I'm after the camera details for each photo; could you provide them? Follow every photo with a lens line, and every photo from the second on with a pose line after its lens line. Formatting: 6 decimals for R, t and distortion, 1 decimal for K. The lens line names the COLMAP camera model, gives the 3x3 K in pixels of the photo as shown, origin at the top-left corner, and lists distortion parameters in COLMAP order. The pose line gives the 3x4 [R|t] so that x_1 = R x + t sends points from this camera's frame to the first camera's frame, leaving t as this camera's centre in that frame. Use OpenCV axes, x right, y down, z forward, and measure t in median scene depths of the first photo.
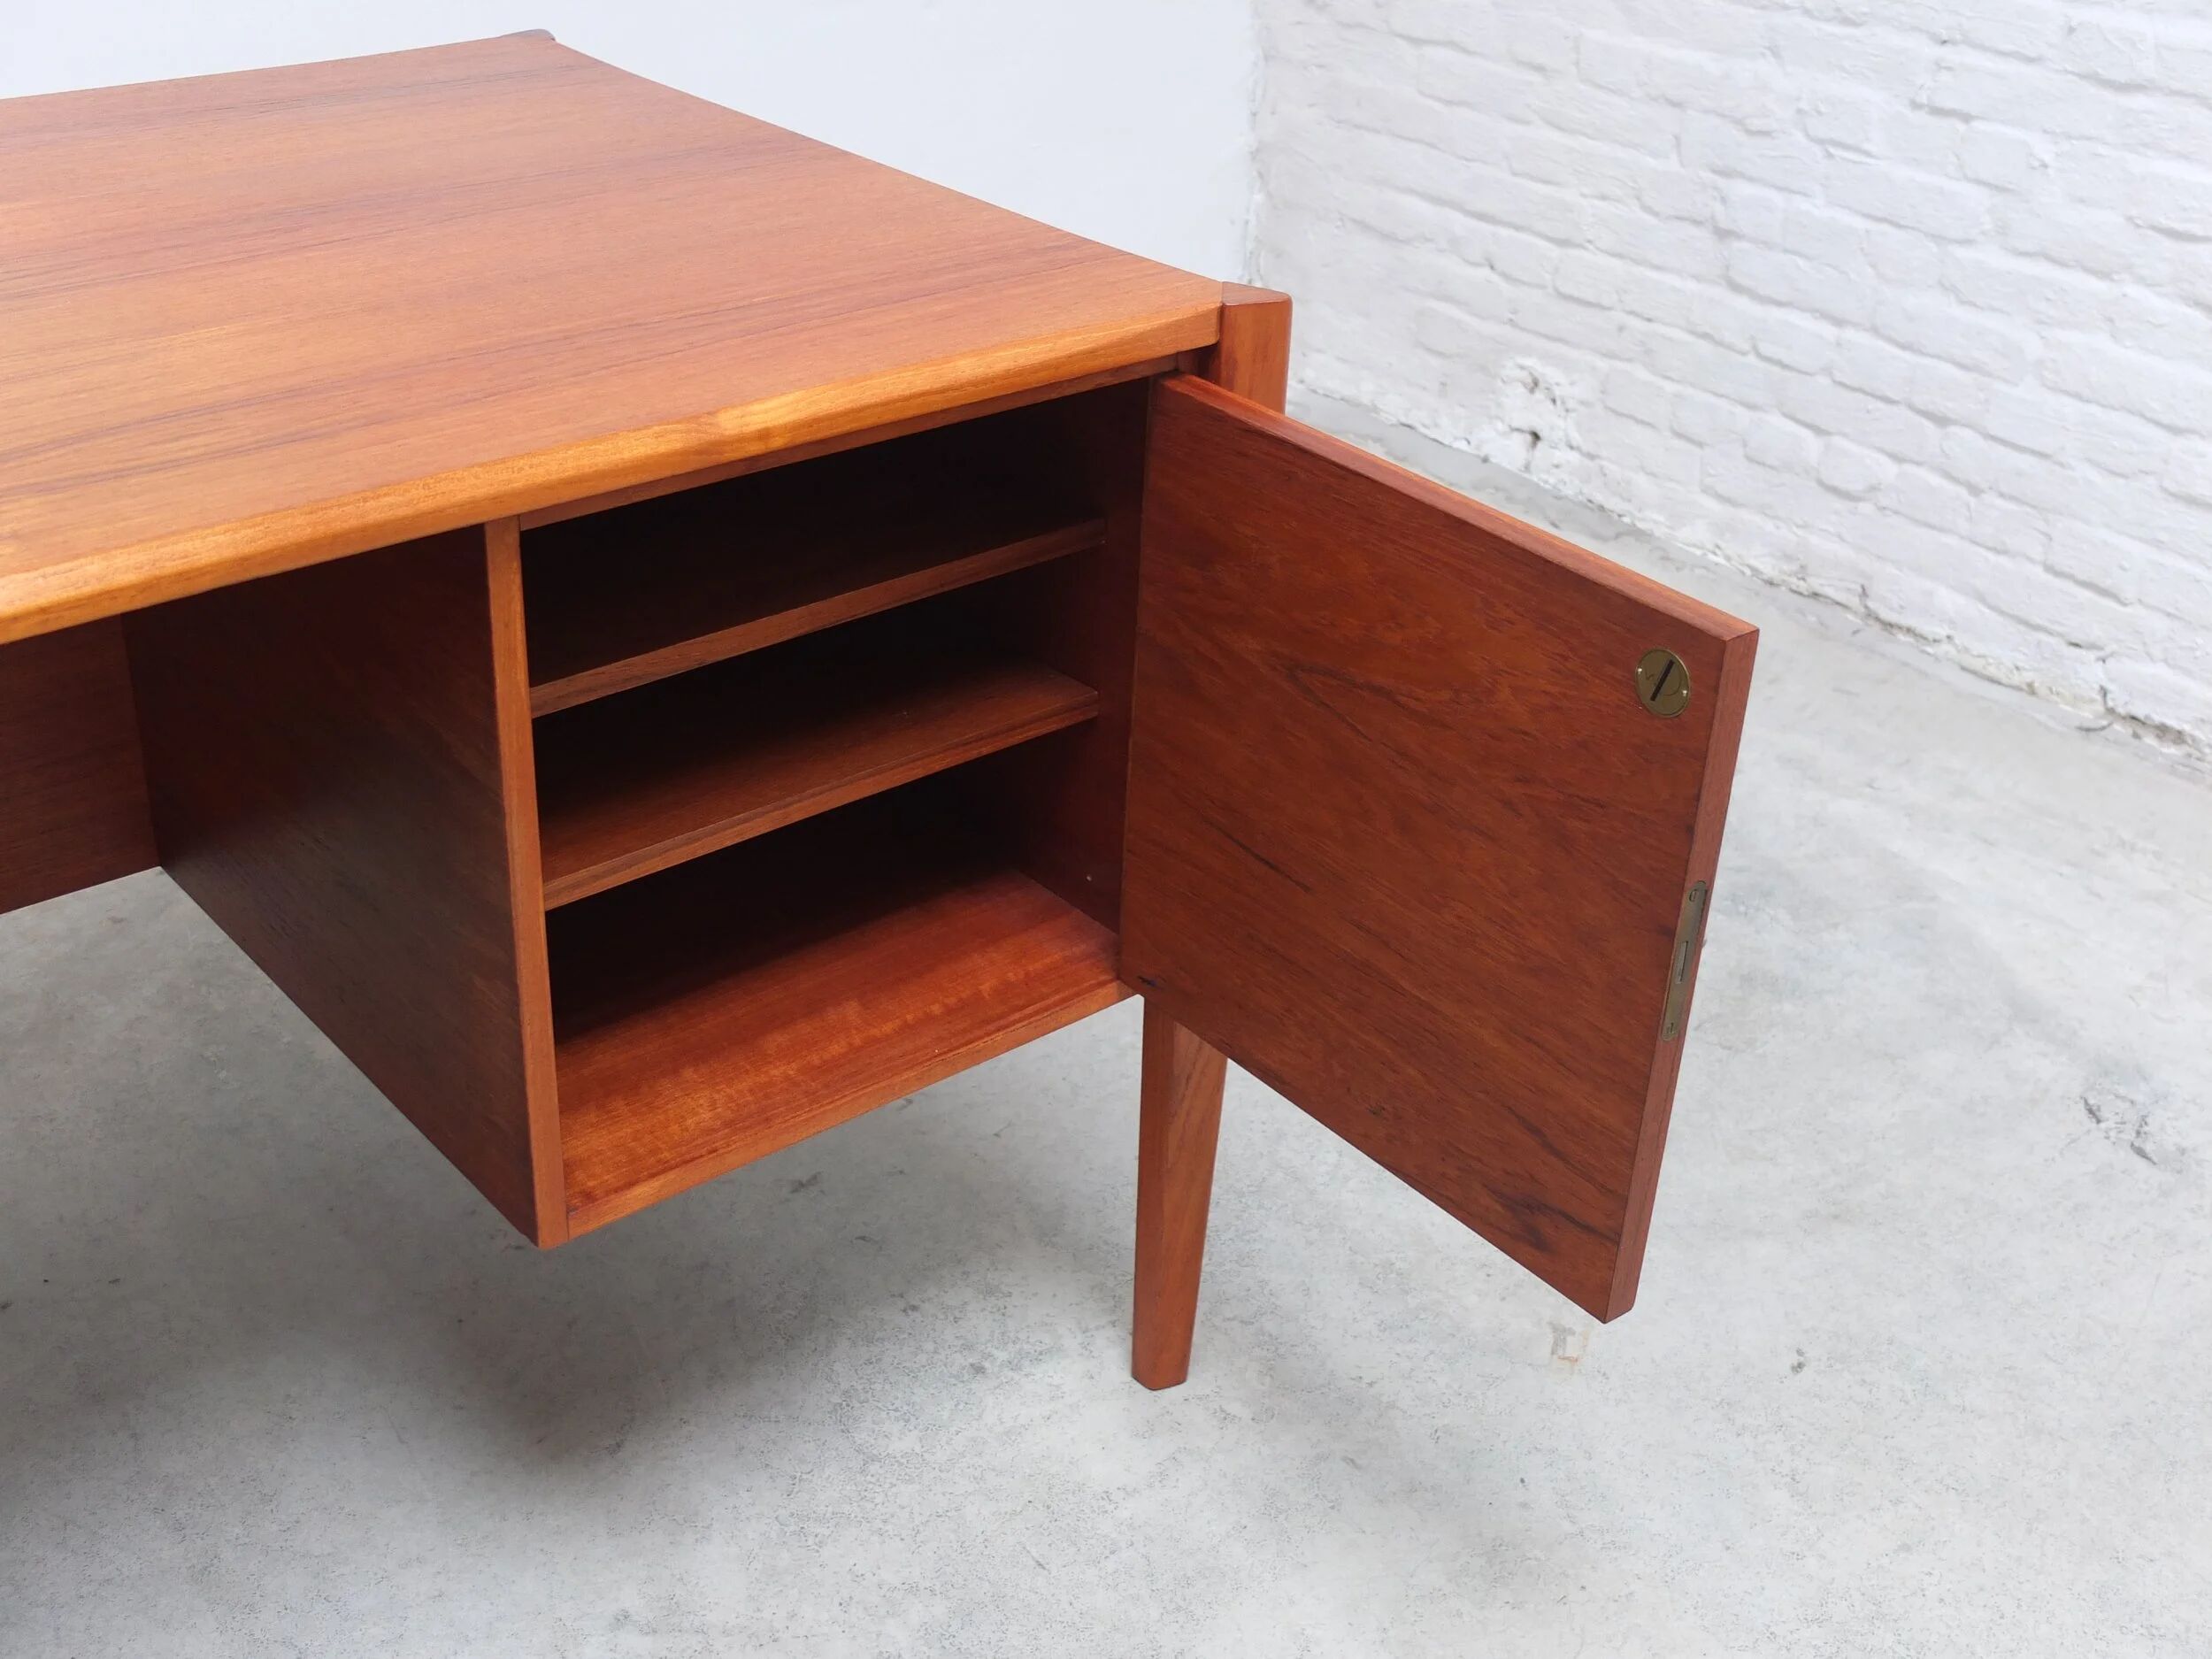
lens RADIAL K [[2528.0, 0, 1115.5], [0, 2528.0, 820.2], [0, 0, 1]] dist [-0.055089, 0.000000]
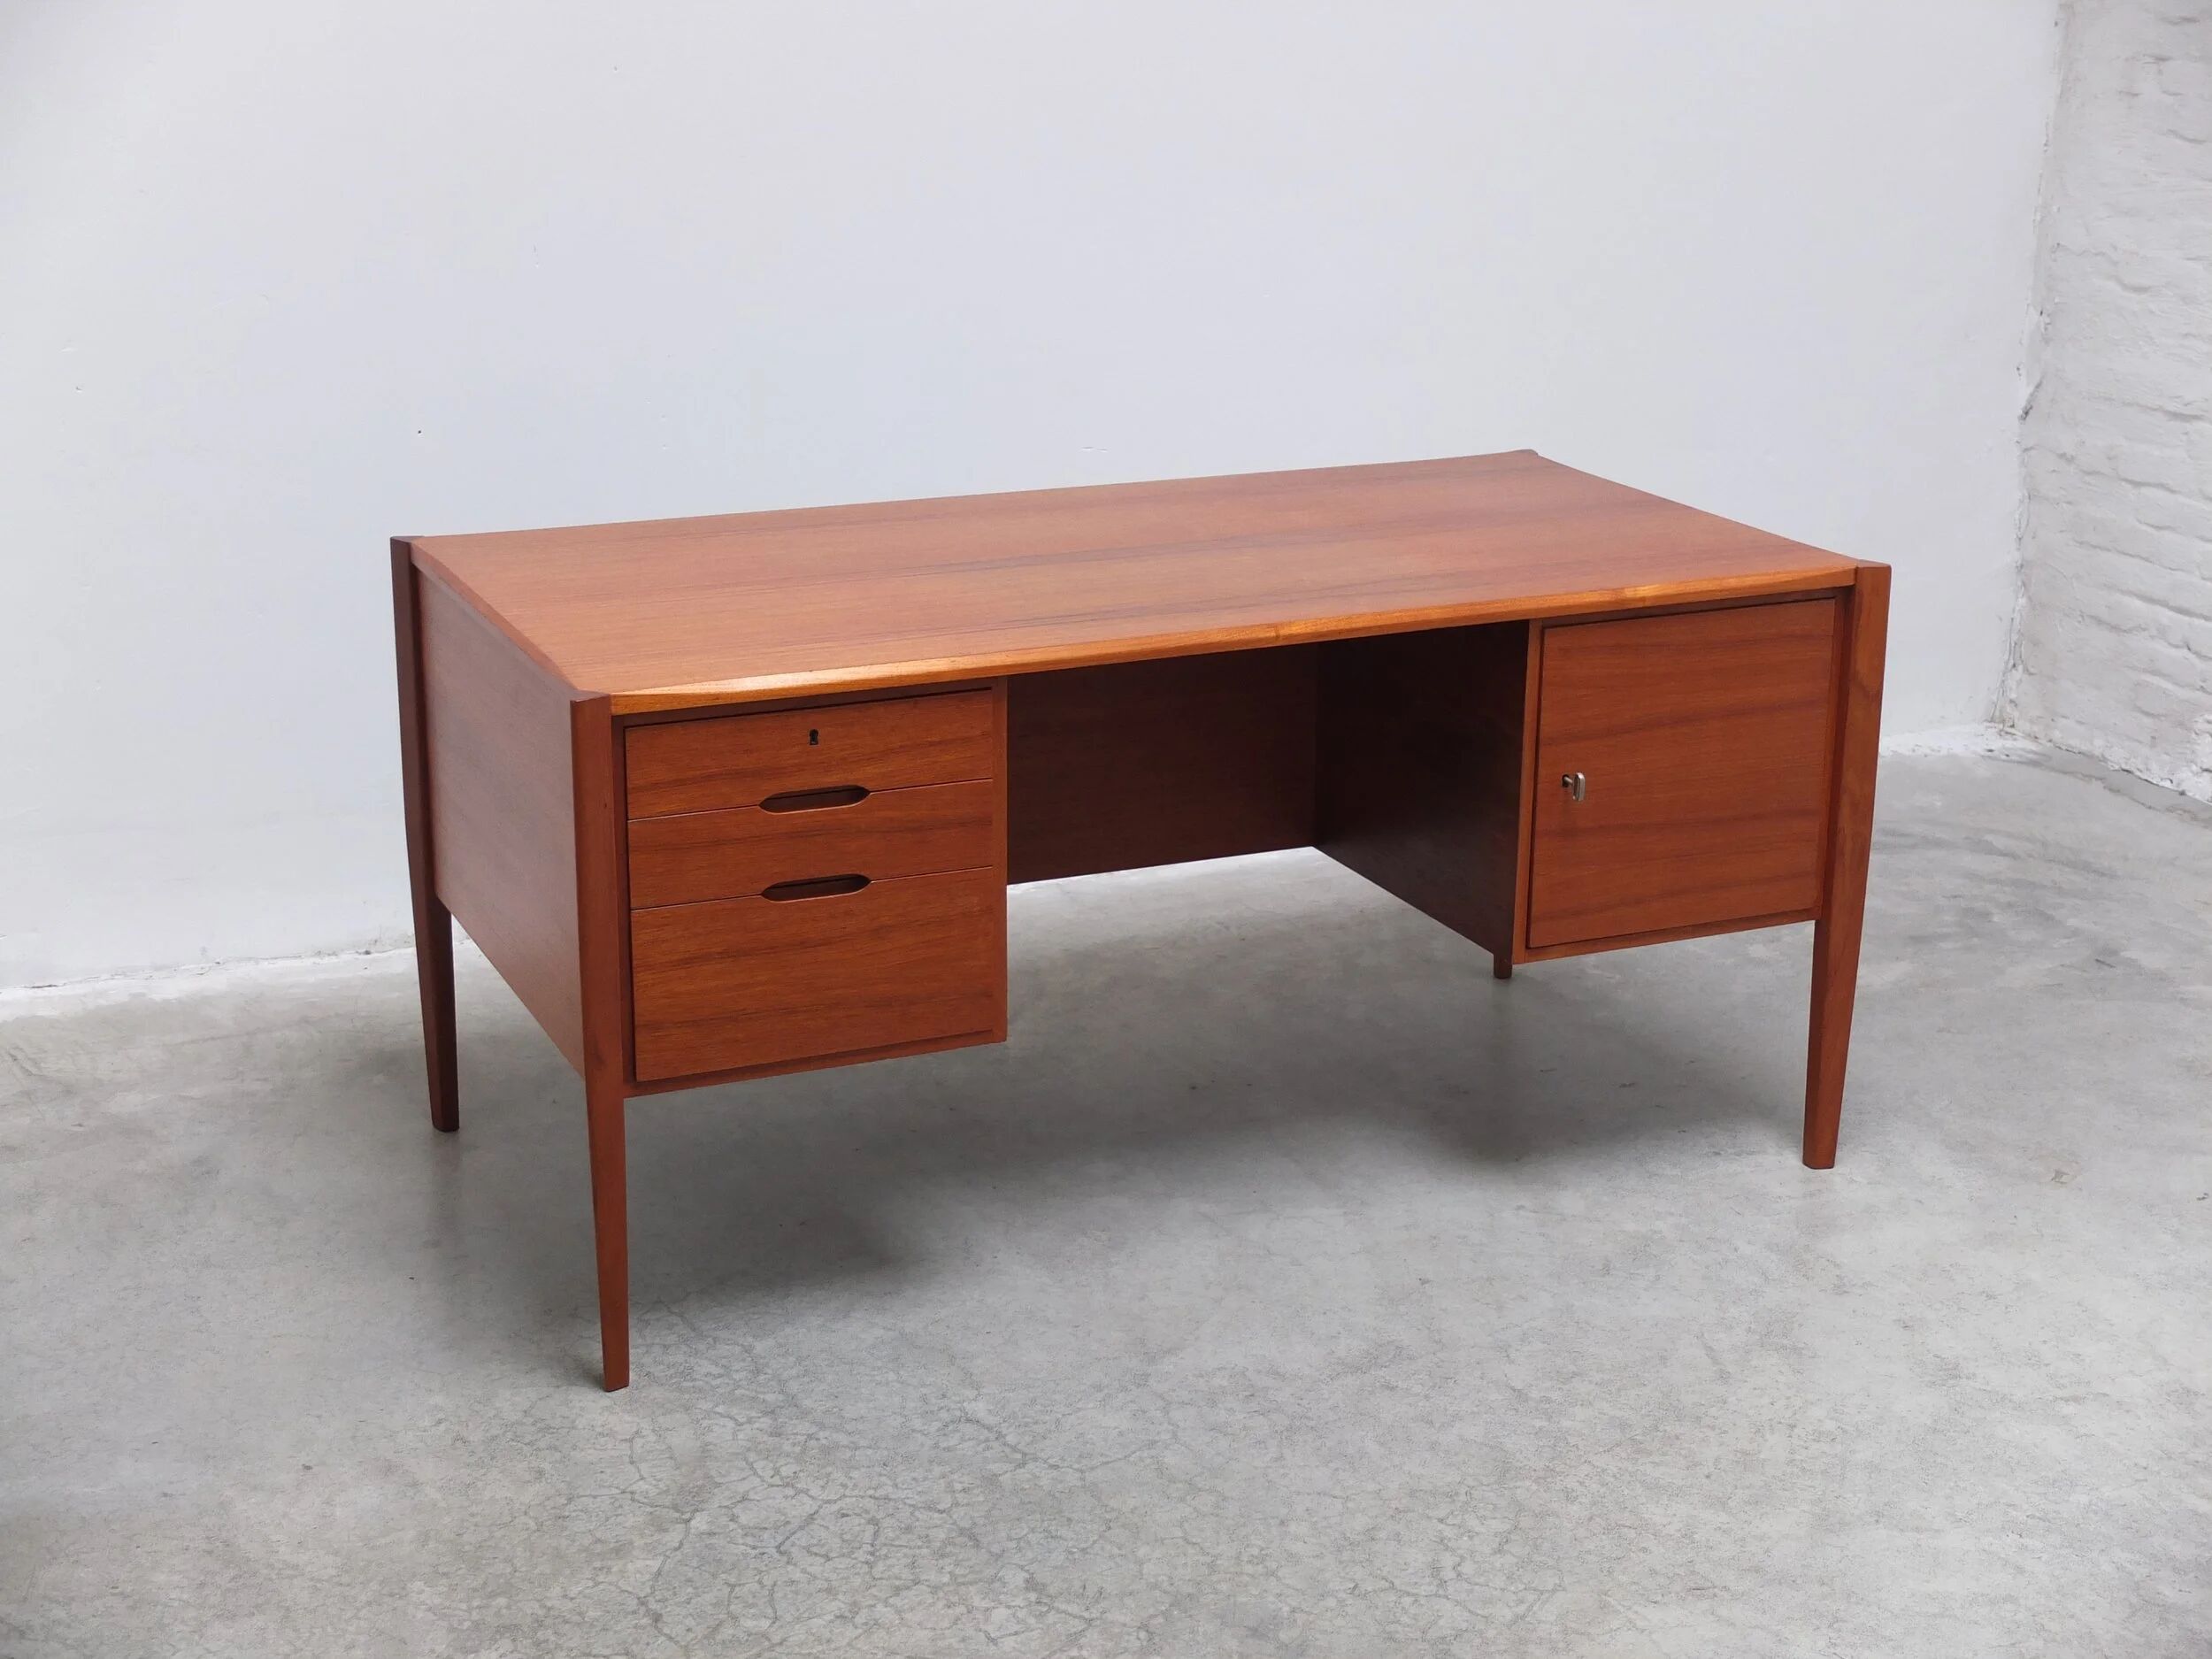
lens RADIAL K [[3359.9, 0, 1044.5], [0, 3359.9, 809.5], [0, 0, 1]] dist [0.012766, 0.000000]
pose [[0.952741, 0.047516, -0.300046, 0.136524], [-0.111752, 0.973254, -0.200721, 0.354121], [0.282483, 0.224766, 0.932568, -0.996657]]
